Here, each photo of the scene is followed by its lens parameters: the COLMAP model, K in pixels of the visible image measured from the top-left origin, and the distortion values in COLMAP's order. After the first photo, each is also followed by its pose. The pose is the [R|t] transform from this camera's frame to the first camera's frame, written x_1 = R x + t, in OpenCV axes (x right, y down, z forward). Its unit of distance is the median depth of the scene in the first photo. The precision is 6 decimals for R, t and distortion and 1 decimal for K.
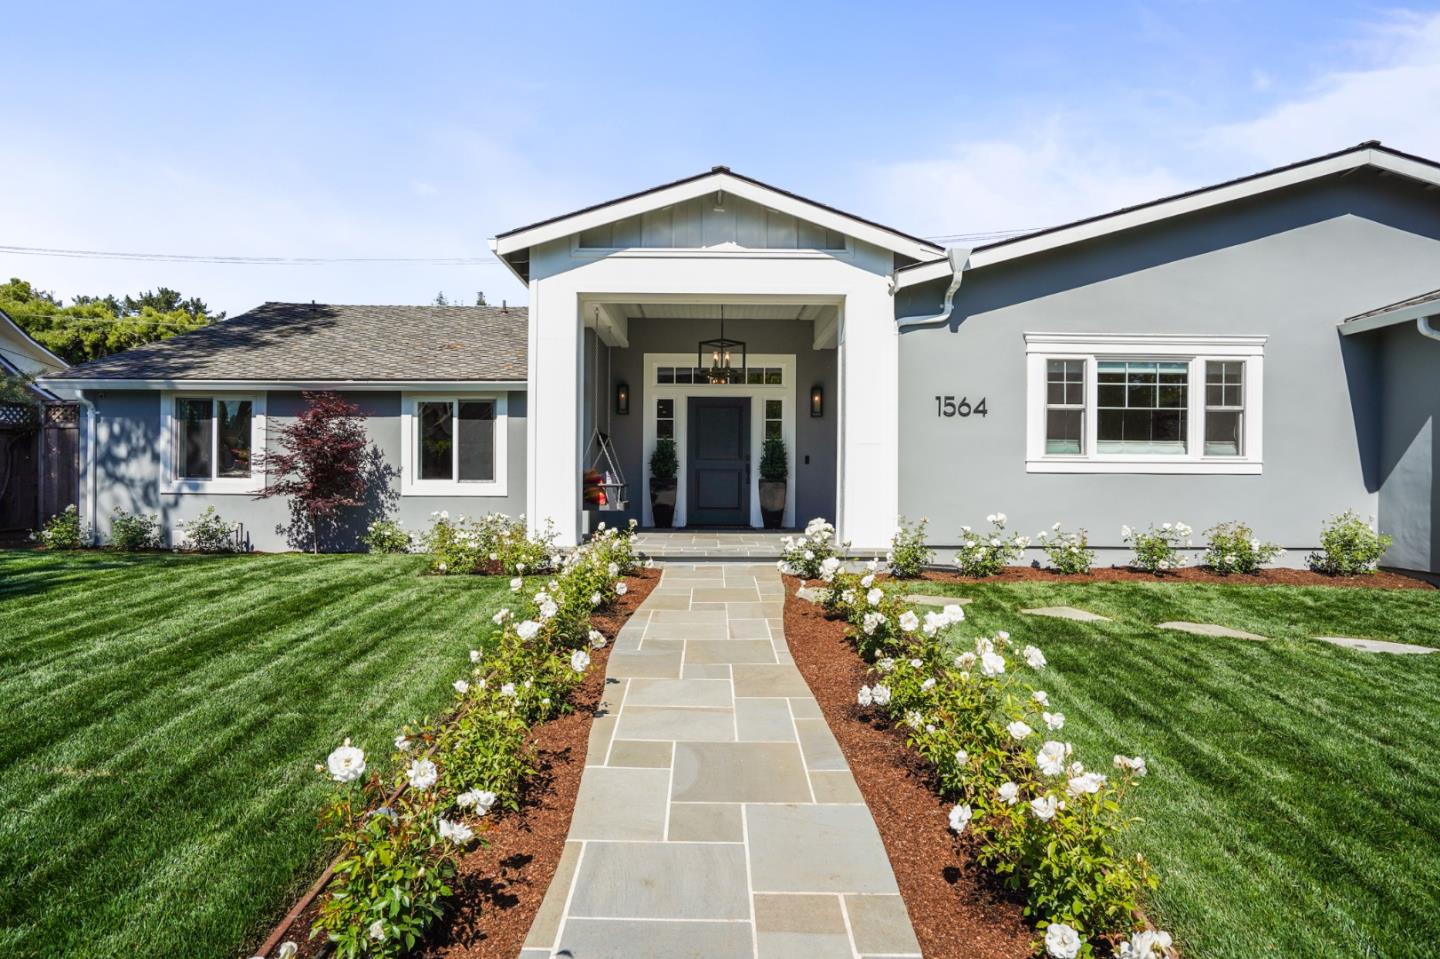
lens RADIAL K [[667.1, 0, 715.0], [0, 667.1, 482.1], [0, 0, 1]] dist [-0.051294, 0.019728]
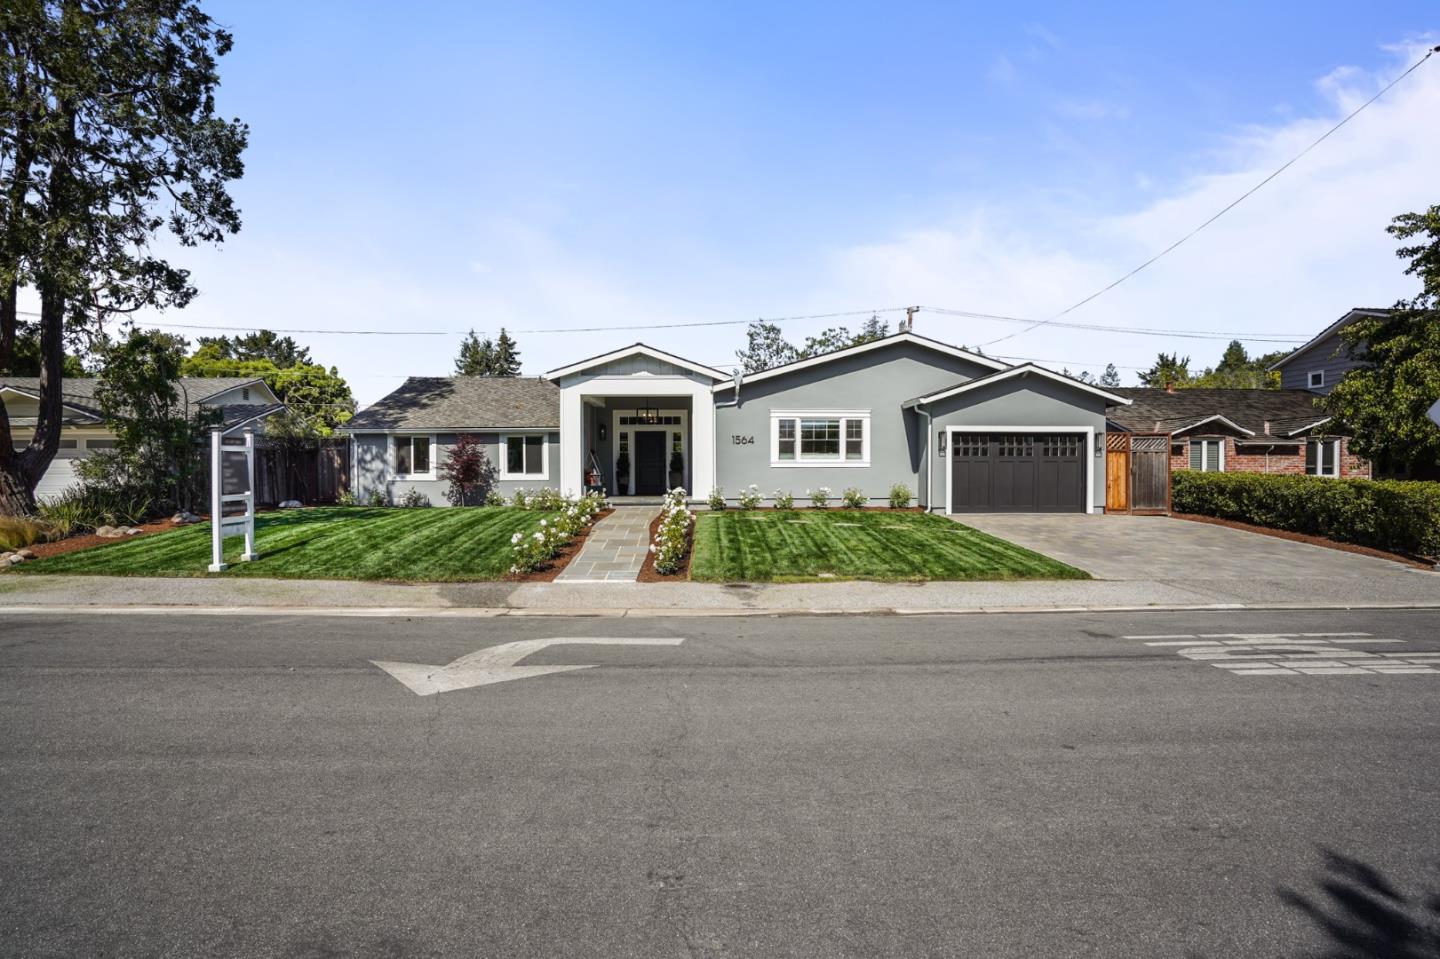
lens RADIAL K [[615.2, 0, 720.0], [0, 615.2, 479.5], [0, 0, 1]] dist [-0.043438, 0.000016]
pose [[0.999711, -0.010241, 0.021741, 0.212983], [0.009988, 0.999881, 0.011716, 0.000663], [-0.021859, -0.011495, 0.999695, -1.067945]]
